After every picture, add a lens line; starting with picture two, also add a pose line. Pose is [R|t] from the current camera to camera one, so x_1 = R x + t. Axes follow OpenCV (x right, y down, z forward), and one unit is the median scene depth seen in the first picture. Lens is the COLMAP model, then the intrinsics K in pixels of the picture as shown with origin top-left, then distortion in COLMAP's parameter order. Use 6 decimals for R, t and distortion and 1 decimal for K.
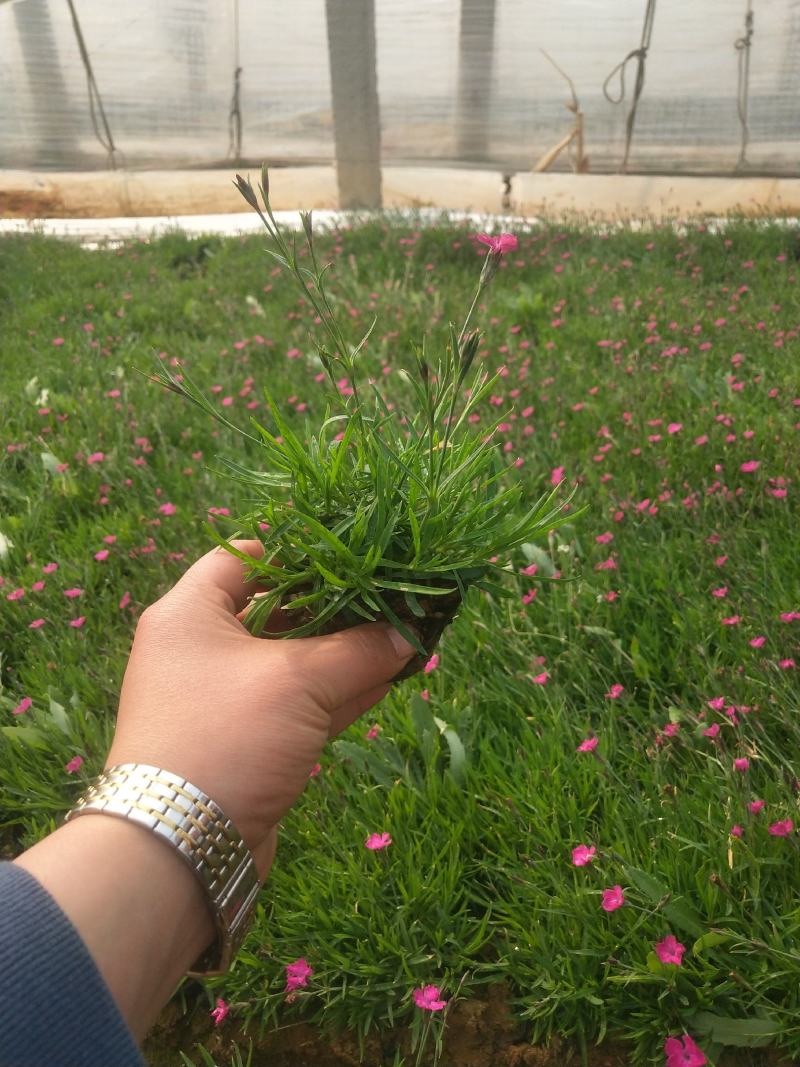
lens RADIAL K [[839.1, 0, 400.0], [0, 839.1, 533.5], [0, 0, 1]] dist [-0.023442, 0.049470]
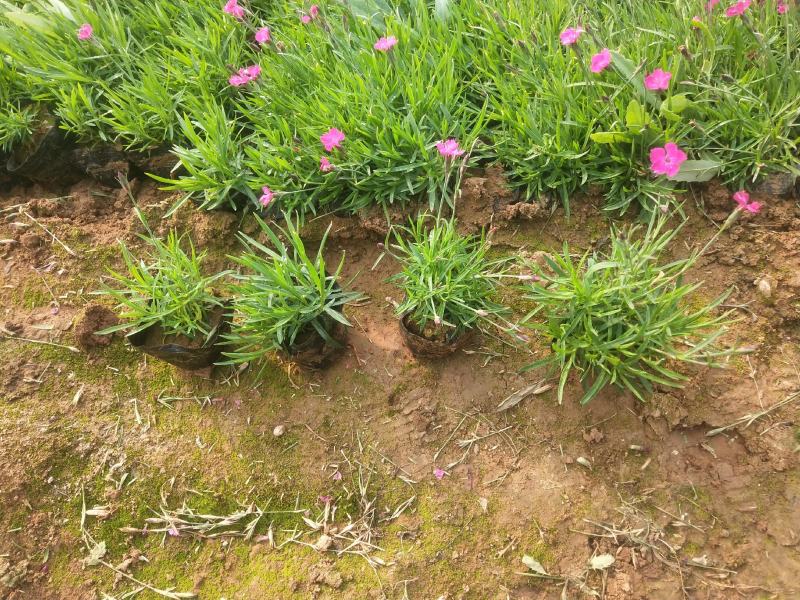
lens RADIAL K [[629.1, 0, 400.0], [0, 629.1, 300.0], [0, 0, 1]] dist [-0.023442, 0.049470]
pose [[0.992668, -0.106268, 0.057605, -0.078606], [0.072901, 0.906459, 0.415954, 0.289602], [-0.096419, -0.408704, 0.907559, 0.102713]]
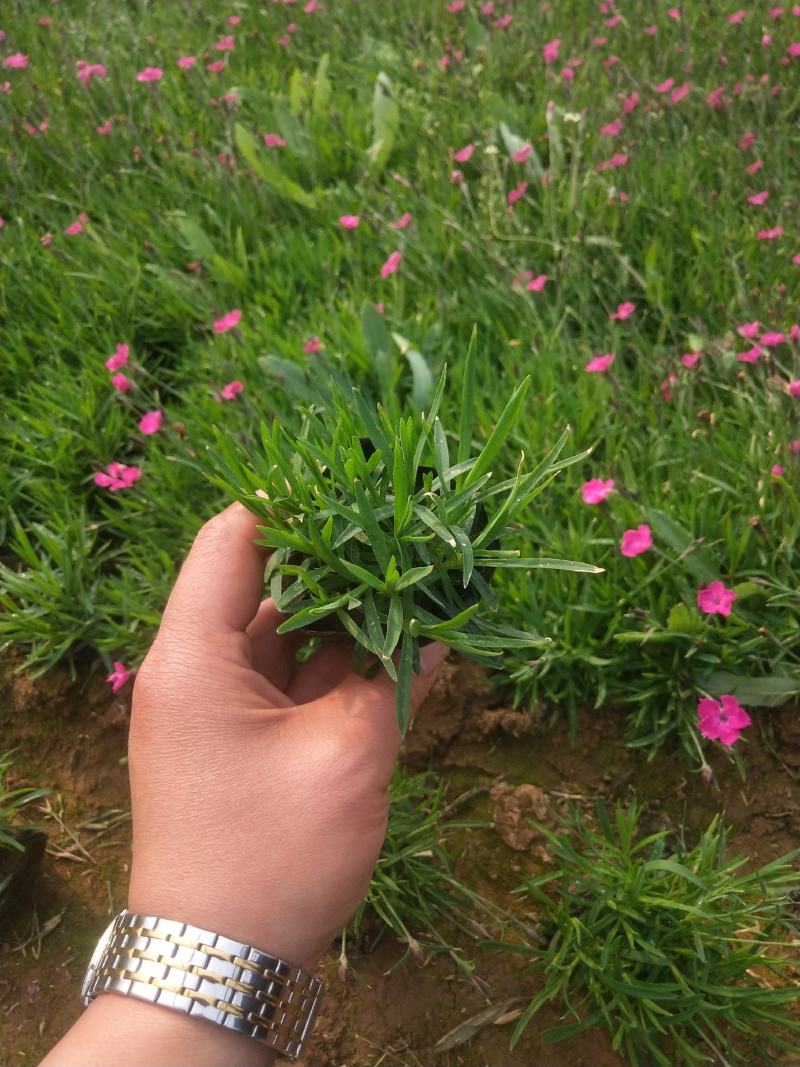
lens RADIAL K [[839.1, 0, 400.0], [0, 839.1, 533.5], [0, 0, 1]] dist [-0.023442, 0.049470]
pose [[0.995132, 0.007624, 0.098254, -0.028174], [-0.039741, 0.943387, 0.329304, 0.152071], [-0.090181, -0.331606, 0.939098, 0.248044]]
